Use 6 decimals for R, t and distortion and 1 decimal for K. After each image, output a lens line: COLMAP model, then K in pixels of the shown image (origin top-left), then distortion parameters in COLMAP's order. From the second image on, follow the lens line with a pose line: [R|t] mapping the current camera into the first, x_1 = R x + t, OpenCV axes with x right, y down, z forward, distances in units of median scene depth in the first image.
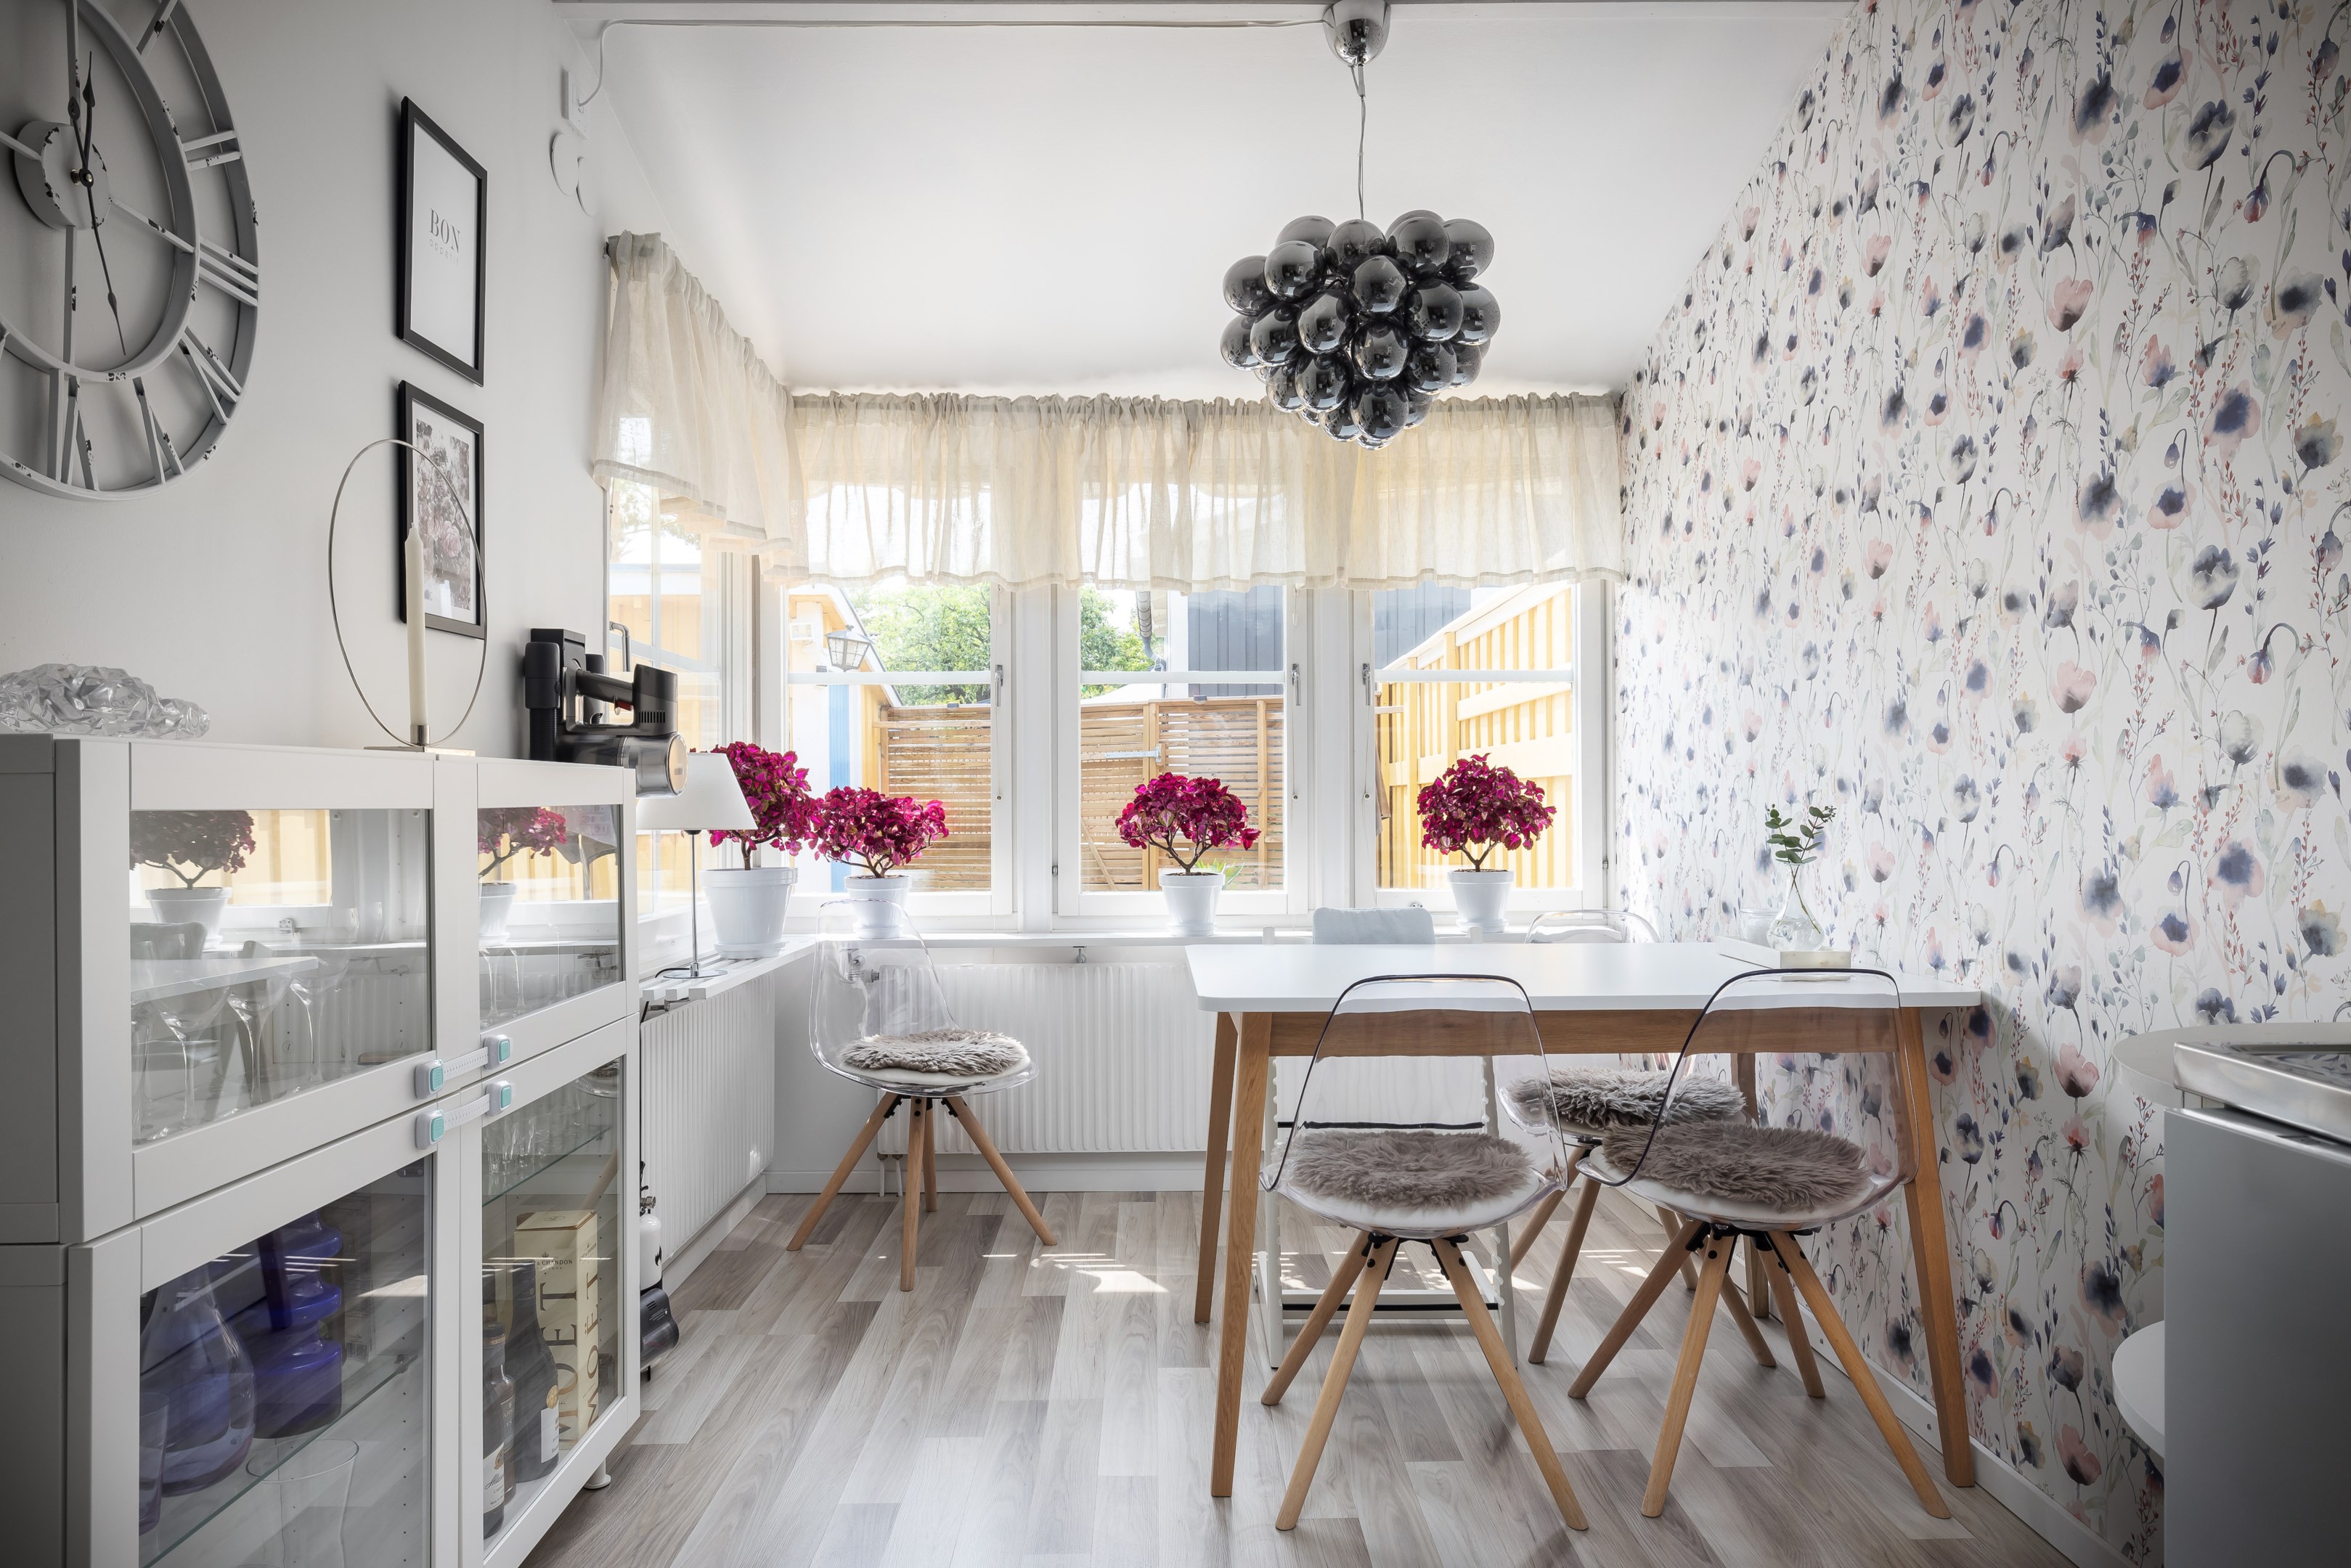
lens RADIAL K [[1482.9, 0, 1171.0], [0, 1482.9, 788.7], [0, 0, 1]] dist [-0.000308, 0.002210]
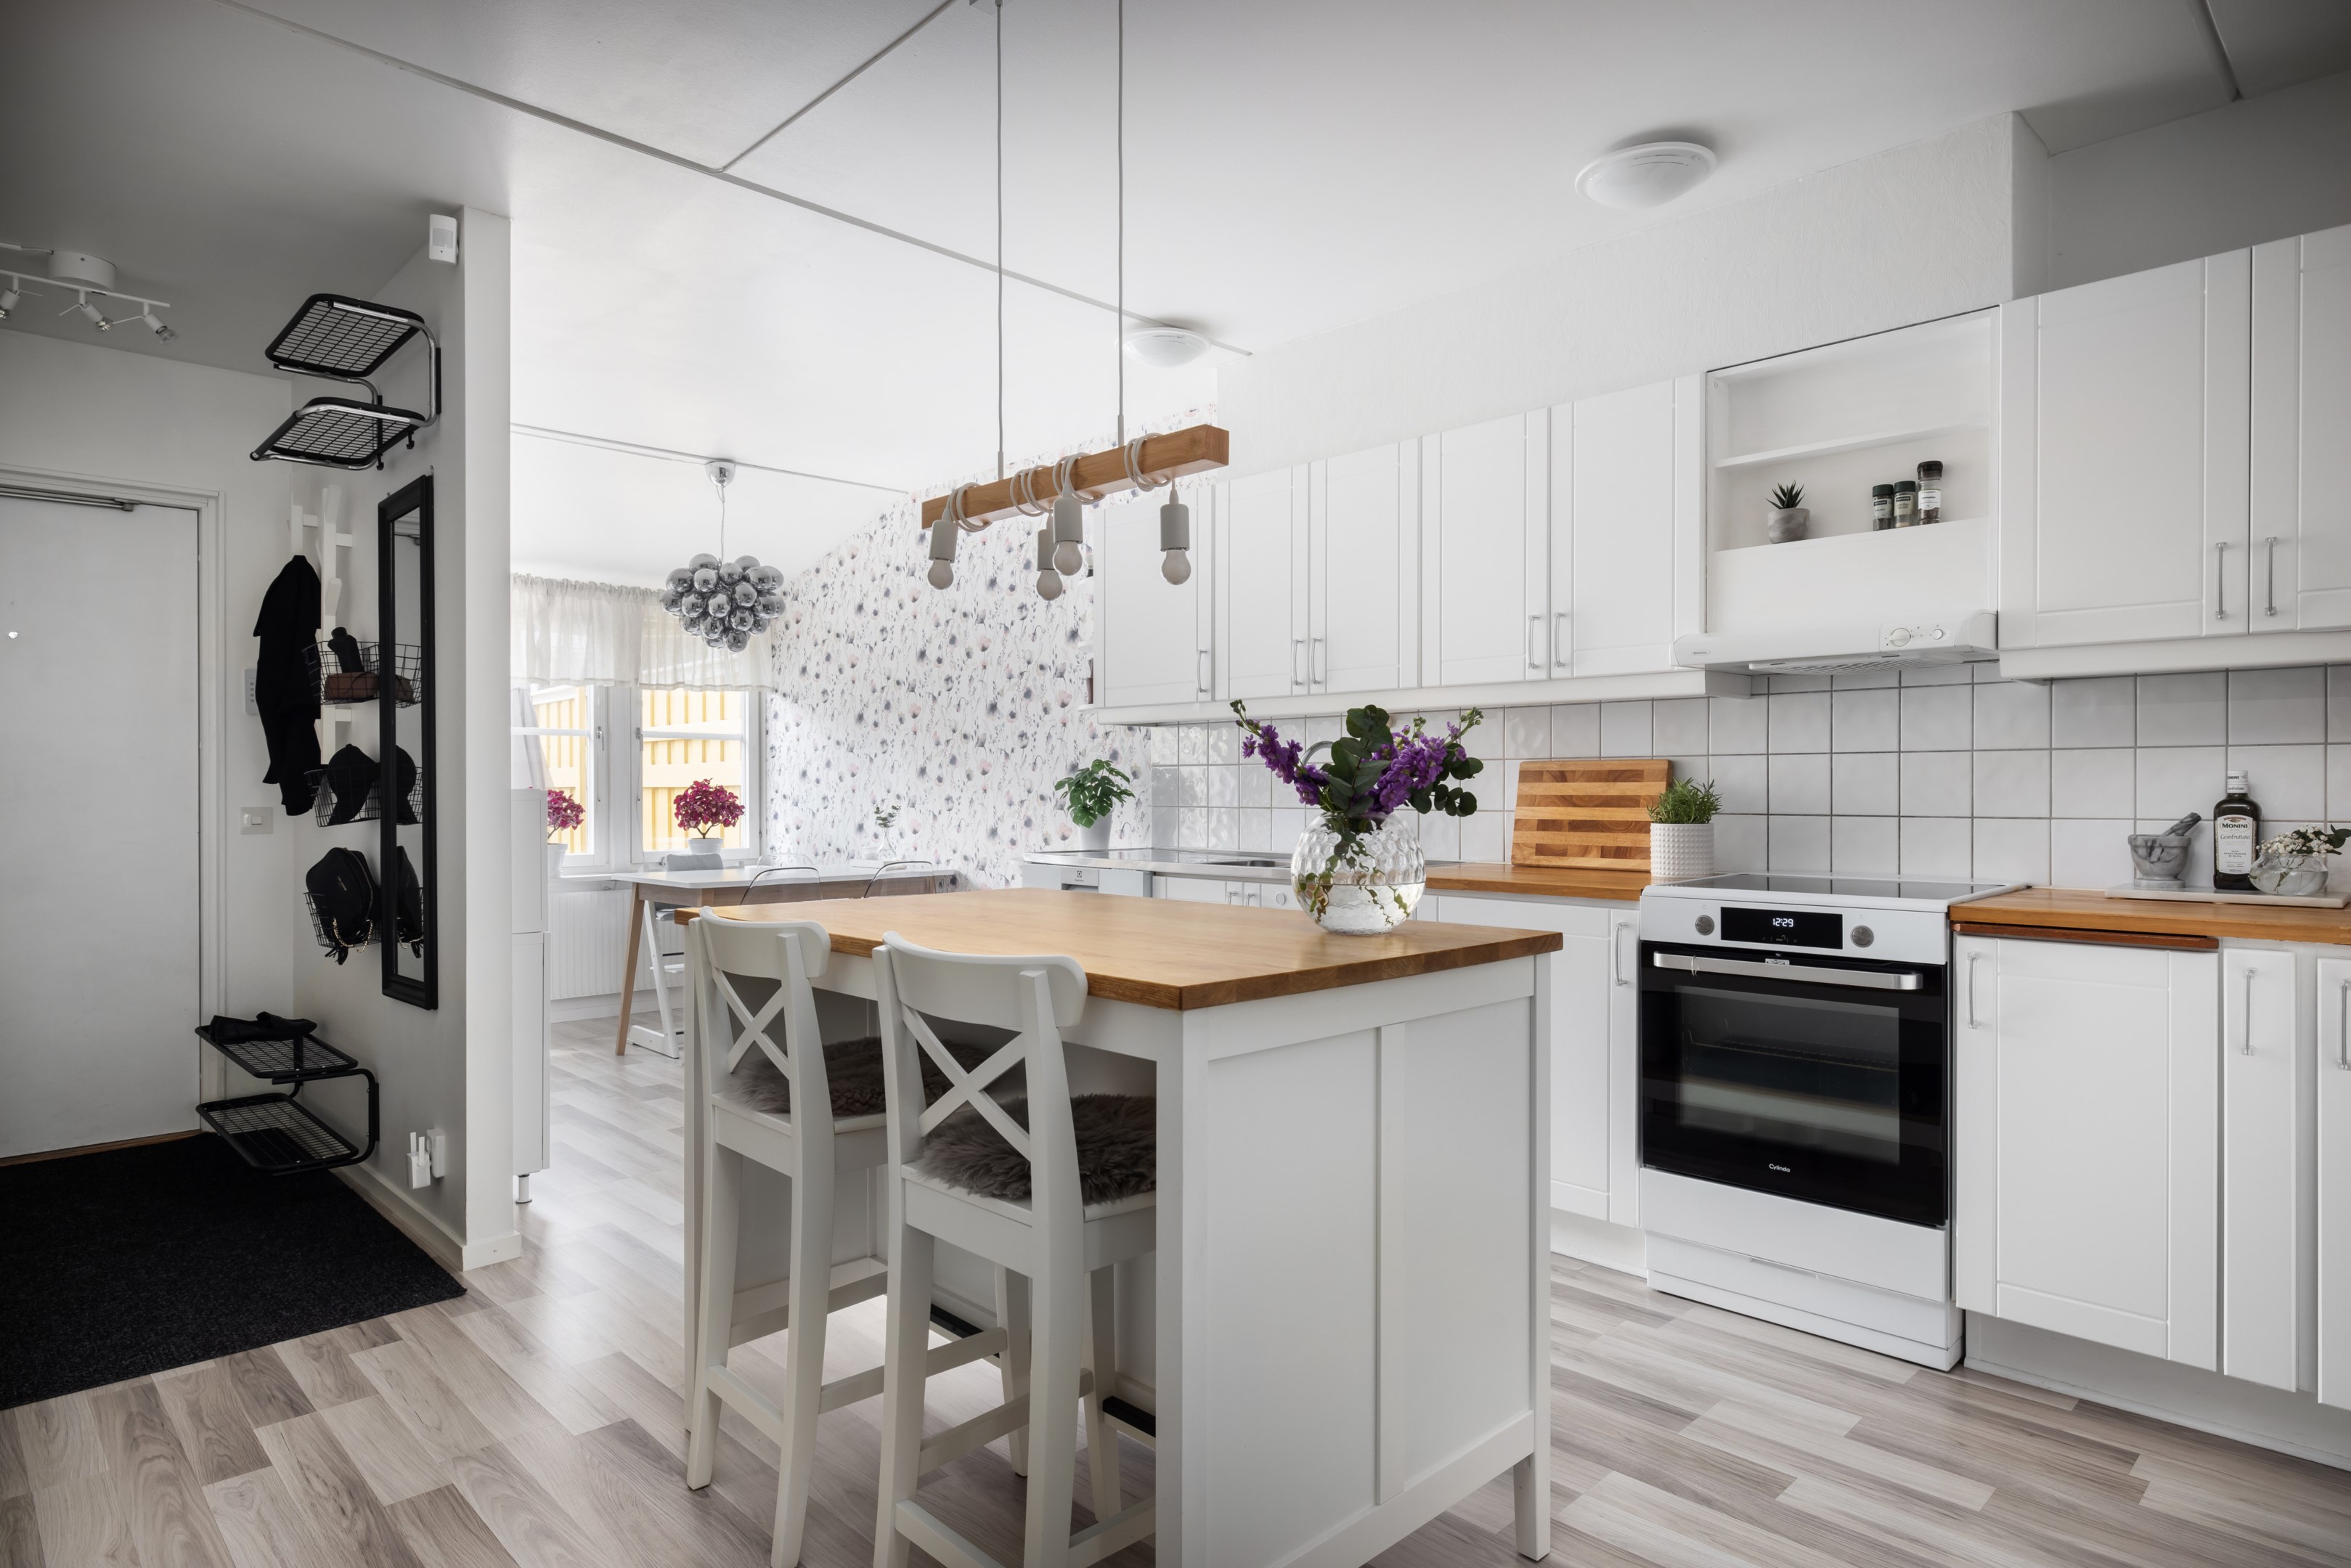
lens RADIAL K [[1328.8, 0, 1176.9], [0, 1328.8, 789.8], [0, 0, 1]] dist [-0.001129, -0.000035]
pose [[0.730763, 0.004041, 0.682619, -0.804790], [-0.006661, 0.999977, 0.001211, -0.021963], [-0.682598, -0.005432, 0.730773, -1.056012]]
